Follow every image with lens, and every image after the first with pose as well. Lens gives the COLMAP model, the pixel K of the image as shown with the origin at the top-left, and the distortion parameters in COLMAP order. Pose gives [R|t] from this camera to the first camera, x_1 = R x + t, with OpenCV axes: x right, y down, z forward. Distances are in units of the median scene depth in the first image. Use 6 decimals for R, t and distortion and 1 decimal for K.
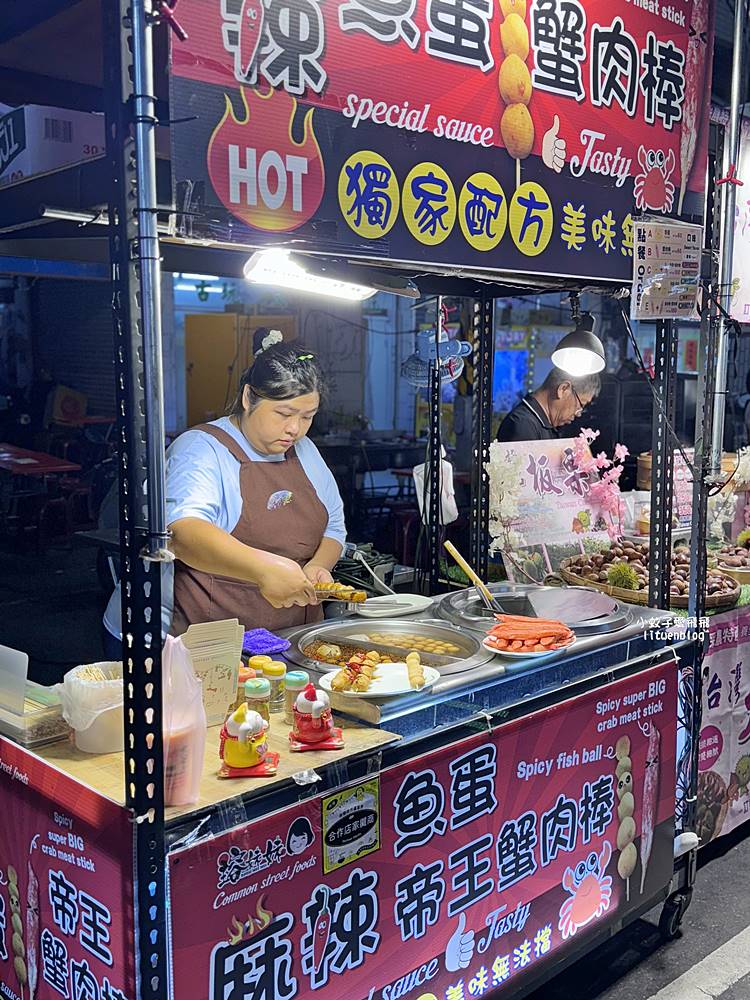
lens RADIAL K [[1019.2, 0, 375.0], [0, 1019.2, 500.0], [0, 0, 1]] dist [0.187721, -0.407454]
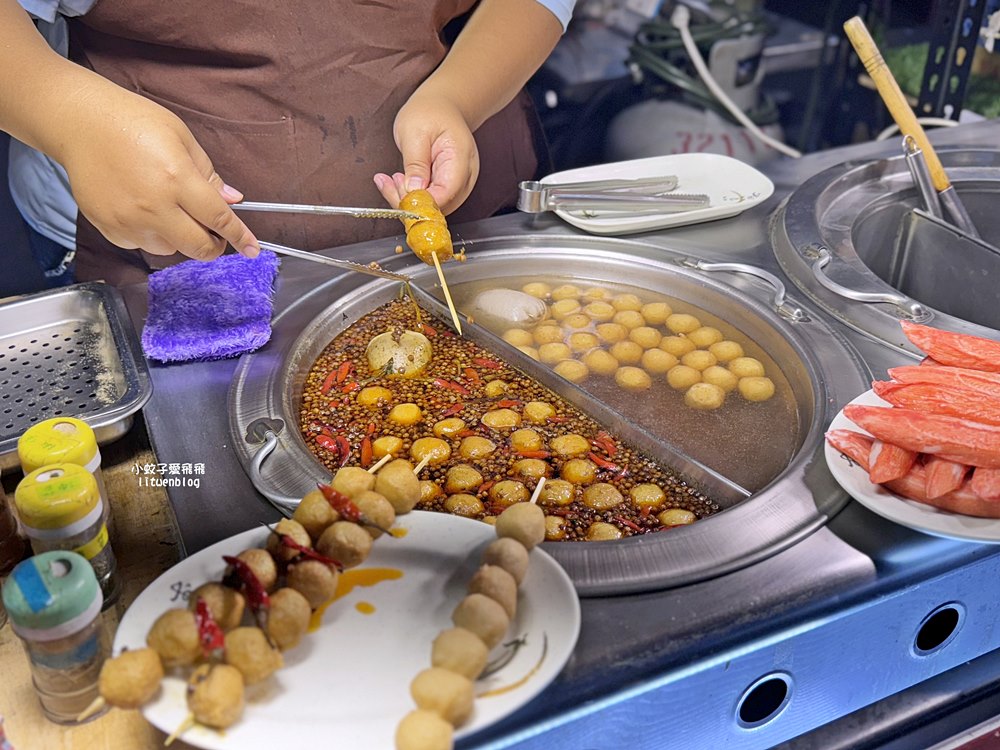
lens RADIAL K [[1019.2, 0, 500.0], [0, 1019.2, 375.0], [0, 0, 1]] dist [0.187721, -0.407454]
pose [[0.940626, 0.179469, -0.288121, 0.099722], [-0.035569, 0.896239, 0.442142, -0.008241], [0.337576, -0.405642, 0.849410, 0.716454]]
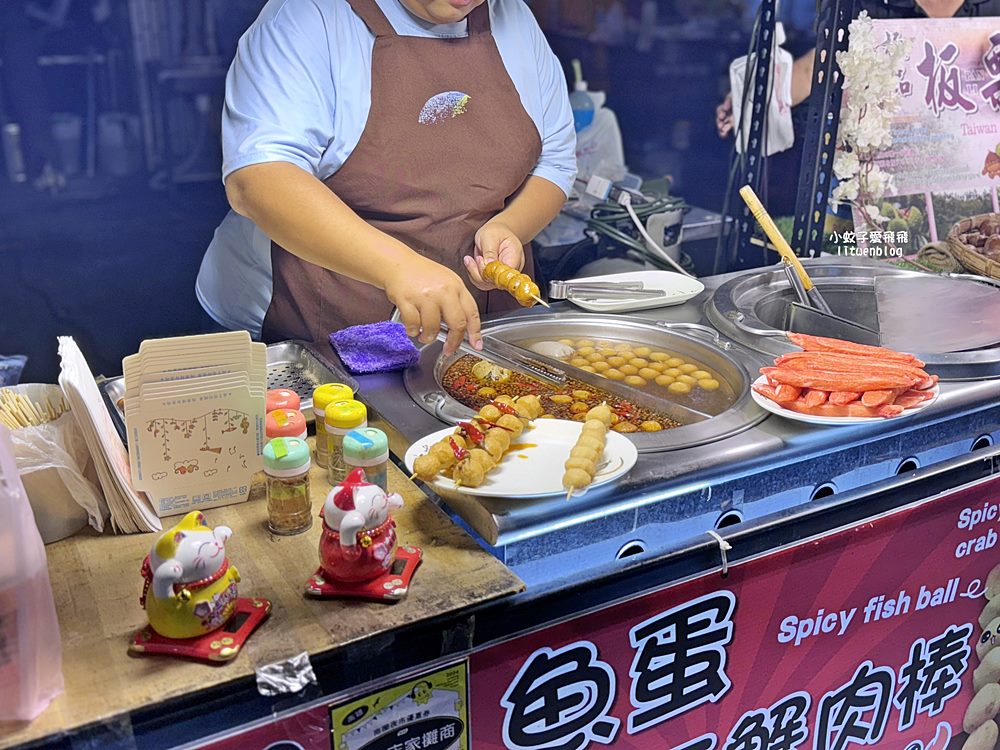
lens RADIAL K [[1019.2, 0, 500.0], [0, 1019.2, 375.0], [0, 0, 1]] dist [0.187721, -0.407454]
pose [[0.966368, 0.098212, -0.237671, 0.105690], [-0.035433, 0.966237, 0.255207, -0.003116], [0.254711, -0.238203, 0.937220, 0.451395]]
